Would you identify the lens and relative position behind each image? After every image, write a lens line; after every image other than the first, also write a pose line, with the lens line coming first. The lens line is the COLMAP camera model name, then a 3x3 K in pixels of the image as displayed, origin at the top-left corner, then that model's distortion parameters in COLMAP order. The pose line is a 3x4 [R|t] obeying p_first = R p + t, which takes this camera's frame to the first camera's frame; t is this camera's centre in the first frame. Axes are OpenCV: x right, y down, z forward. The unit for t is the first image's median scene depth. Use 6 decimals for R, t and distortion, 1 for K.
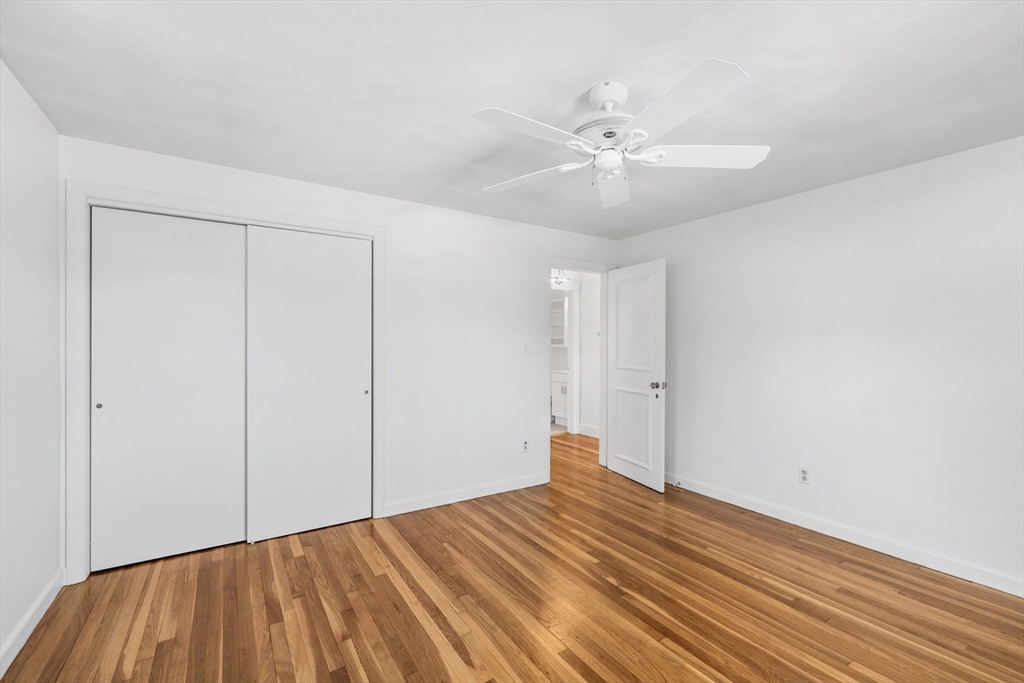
lens RADIAL K [[438.9, 0, 493.6], [0, 438.9, 341.4], [0, 0, 1]] dist [0.000794, 0.000467]
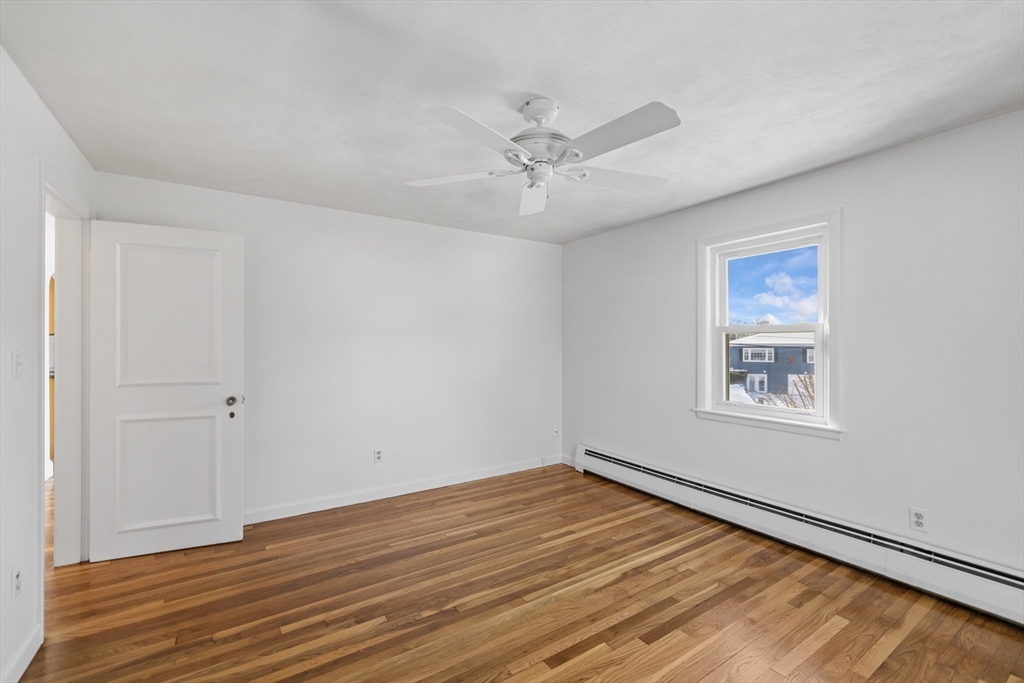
lens RADIAL K [[438.9, 0, 514.1], [0, 438.9, 343.3], [0, 0, 1]] dist [0.000794, 0.000467]
pose [[-0.043926, -0.001487, 0.999034, -0.555546], [-0.004525, 0.999989, 0.001289, -0.000693], [-0.999025, -0.004464, -0.043932, 0.776829]]
